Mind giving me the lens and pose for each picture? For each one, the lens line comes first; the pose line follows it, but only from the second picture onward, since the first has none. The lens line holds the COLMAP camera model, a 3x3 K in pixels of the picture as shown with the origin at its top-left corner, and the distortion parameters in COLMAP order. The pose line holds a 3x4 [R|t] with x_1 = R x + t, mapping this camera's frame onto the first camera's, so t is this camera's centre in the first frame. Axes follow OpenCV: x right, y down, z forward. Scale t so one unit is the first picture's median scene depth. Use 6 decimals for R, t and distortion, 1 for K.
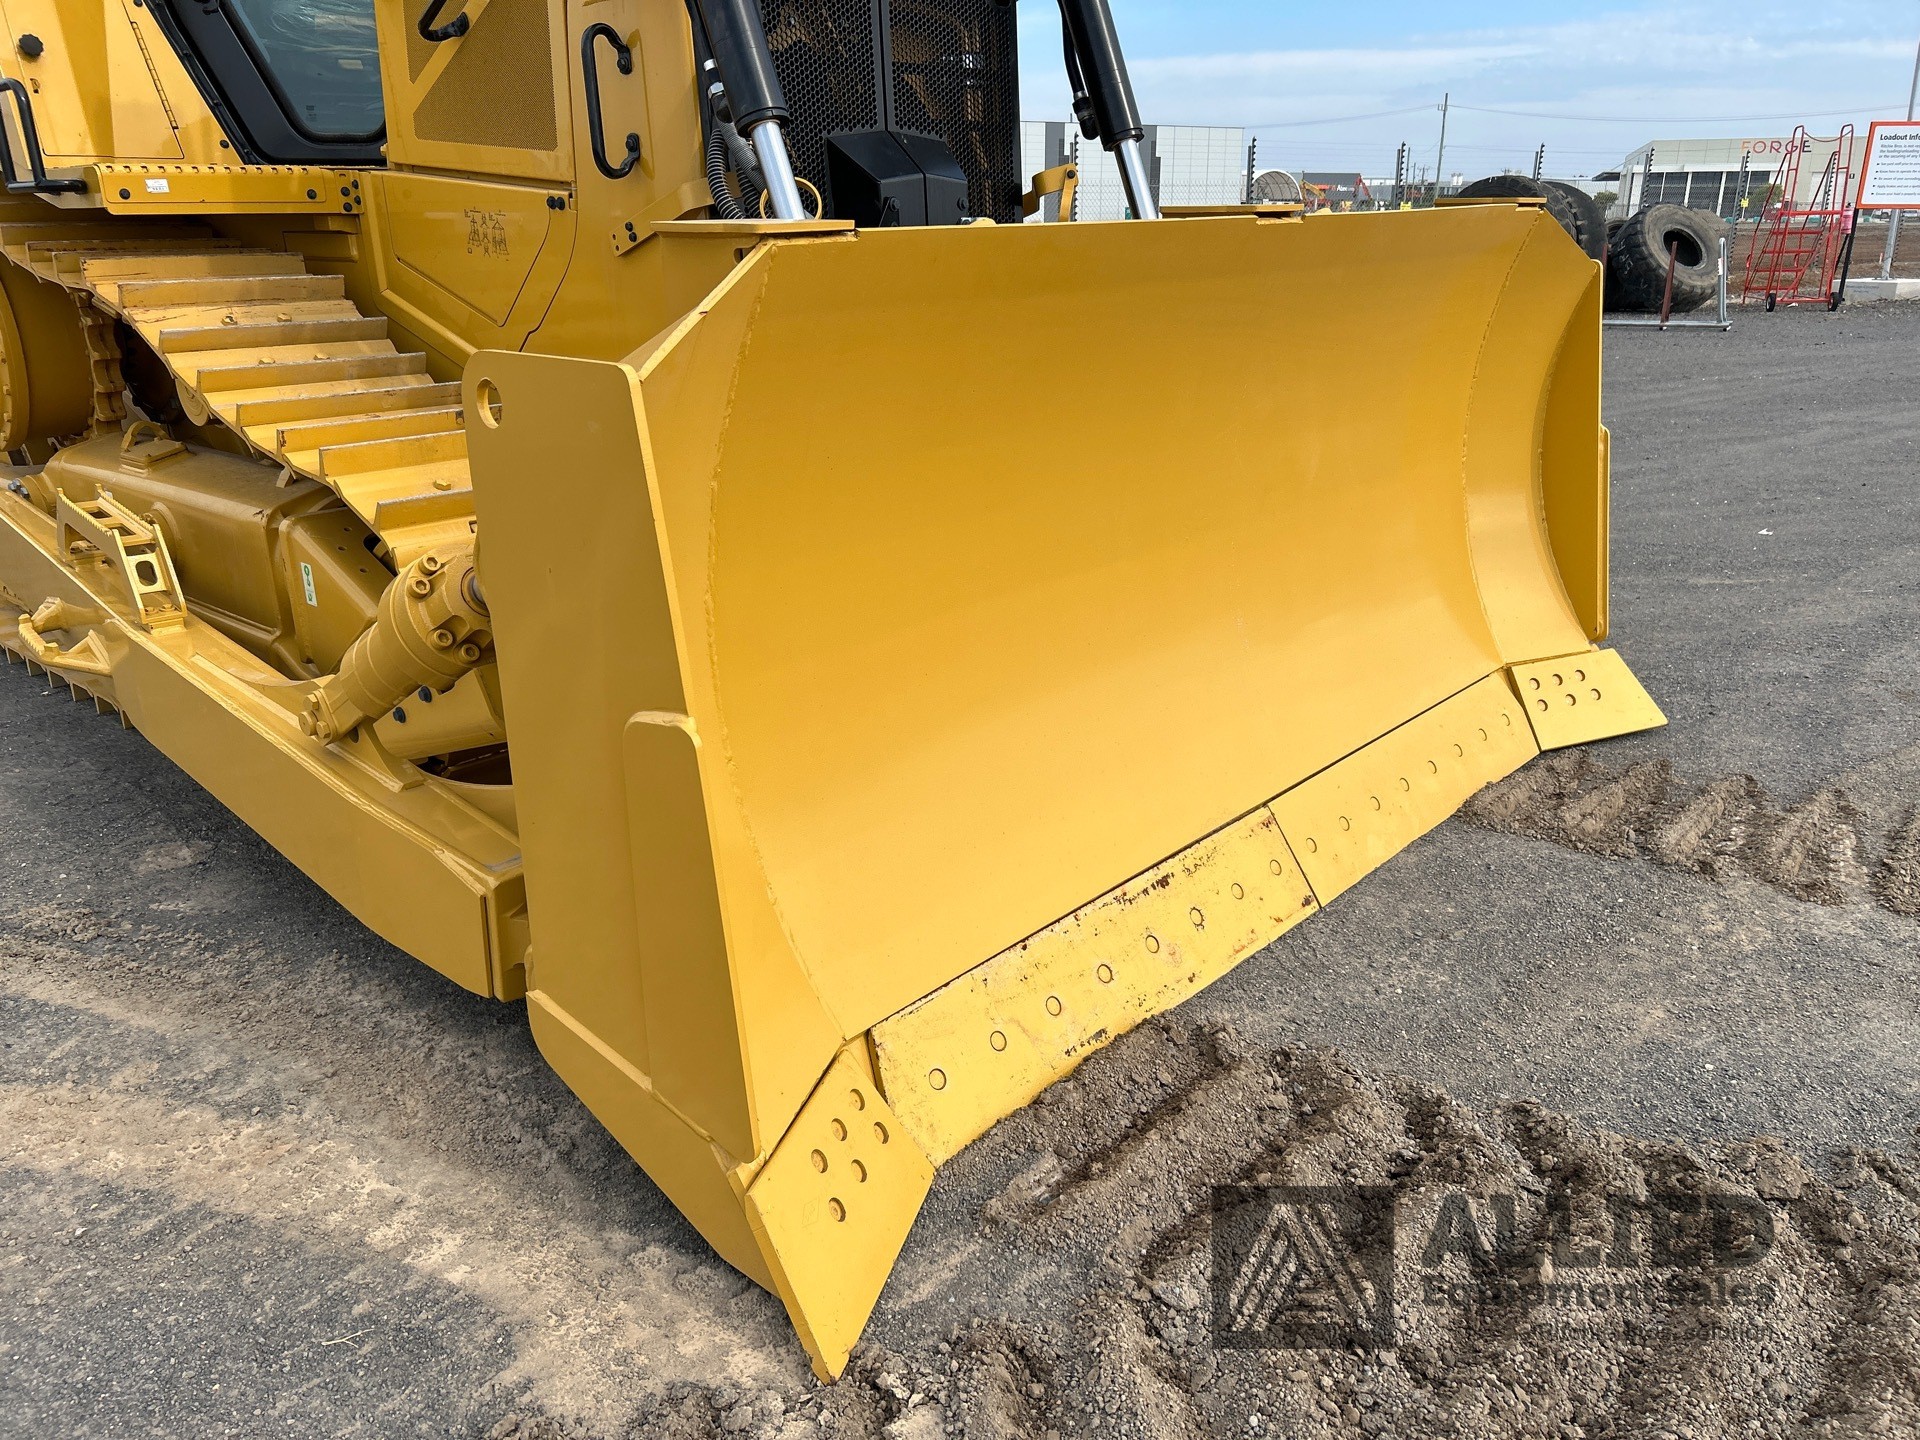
lens RADIAL K [[1449.6, 0, 969.3], [0, 1449.6, 719.9], [0, 0, 1]] dist [0.045493, -0.051607]
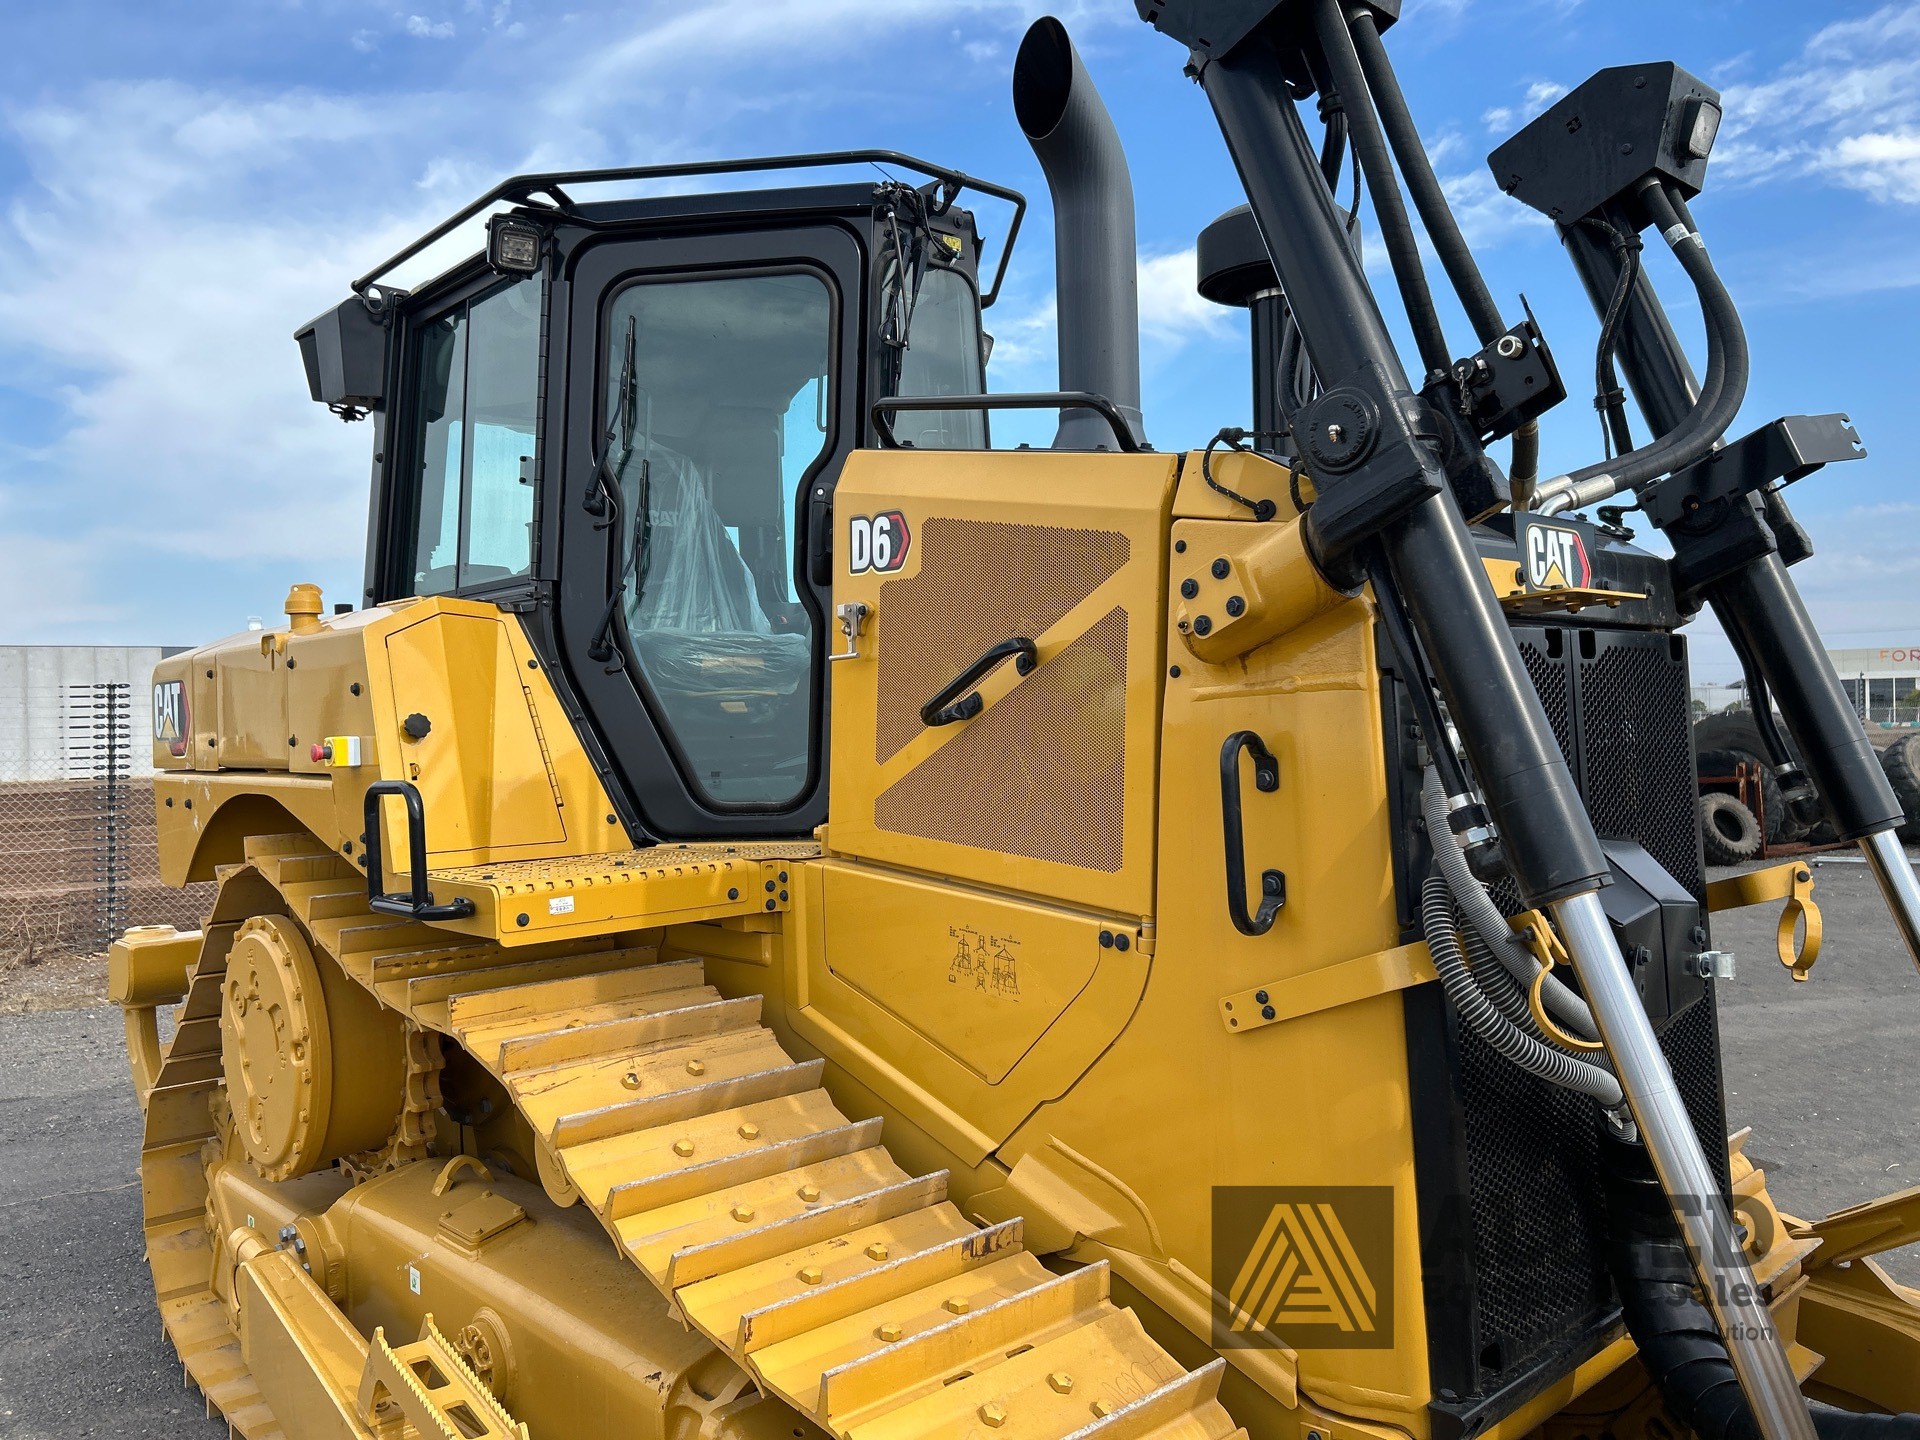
lens RADIAL K [[1449.6, 0, 957.6], [0, 1449.6, 723.2], [0, 0, 1]] dist [0.045493, -0.051607]
pose [[0.994758, -0.018014, -0.100655, -0.259928], [-0.016372, 0.943601, -0.330680, -0.198359], [0.100936, 0.330595, 0.938360, 0.262896]]
